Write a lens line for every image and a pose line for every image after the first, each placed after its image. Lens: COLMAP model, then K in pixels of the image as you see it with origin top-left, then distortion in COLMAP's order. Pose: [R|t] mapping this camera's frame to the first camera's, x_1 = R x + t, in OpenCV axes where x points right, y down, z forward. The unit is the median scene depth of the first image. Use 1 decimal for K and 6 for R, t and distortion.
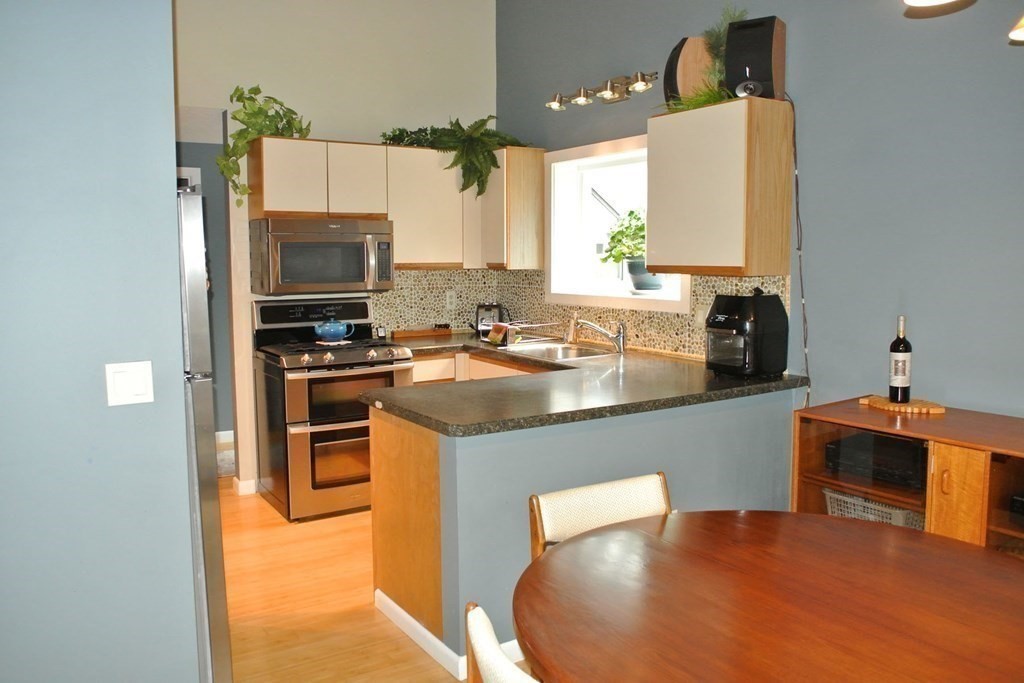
lens RADIAL K [[818.2, 0, 511.2], [0, 818.2, 343.1], [0, 0, 1]] dist [-0.079265, -0.001743]
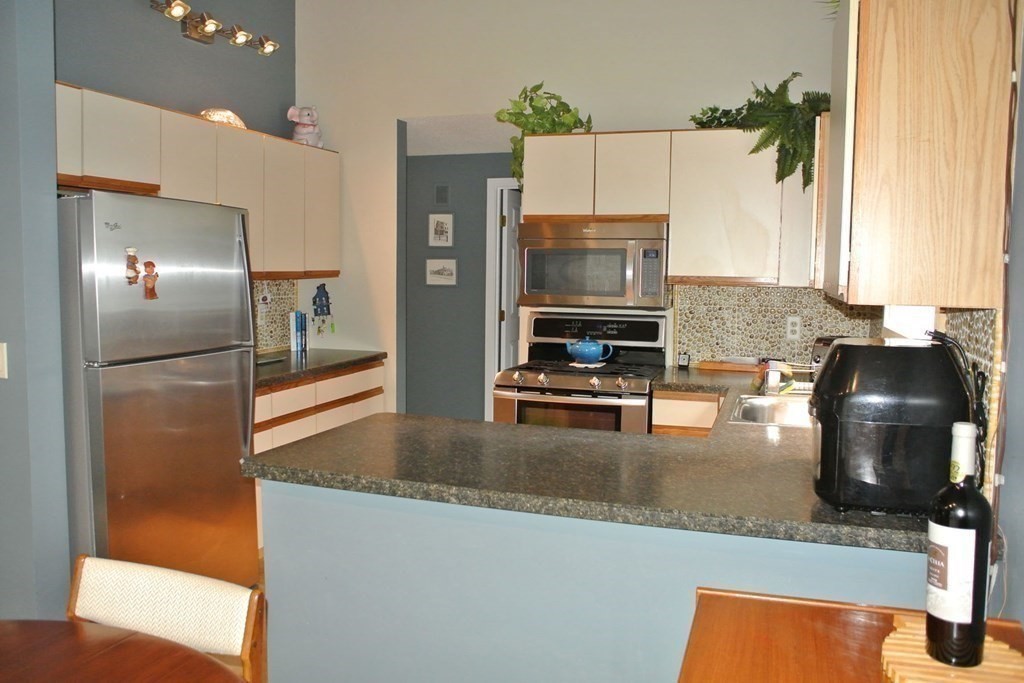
lens RADIAL K [[818.2, 0, 512.7], [0, 818.2, 335.2], [0, 0, 1]] dist [-0.079265, -0.001743]
pose [[0.613126, 0.074571, -0.786457, 0.411300], [-0.101807, 0.994692, 0.014946, -0.036362], [0.783397, 0.070903, 0.617464, 0.396760]]
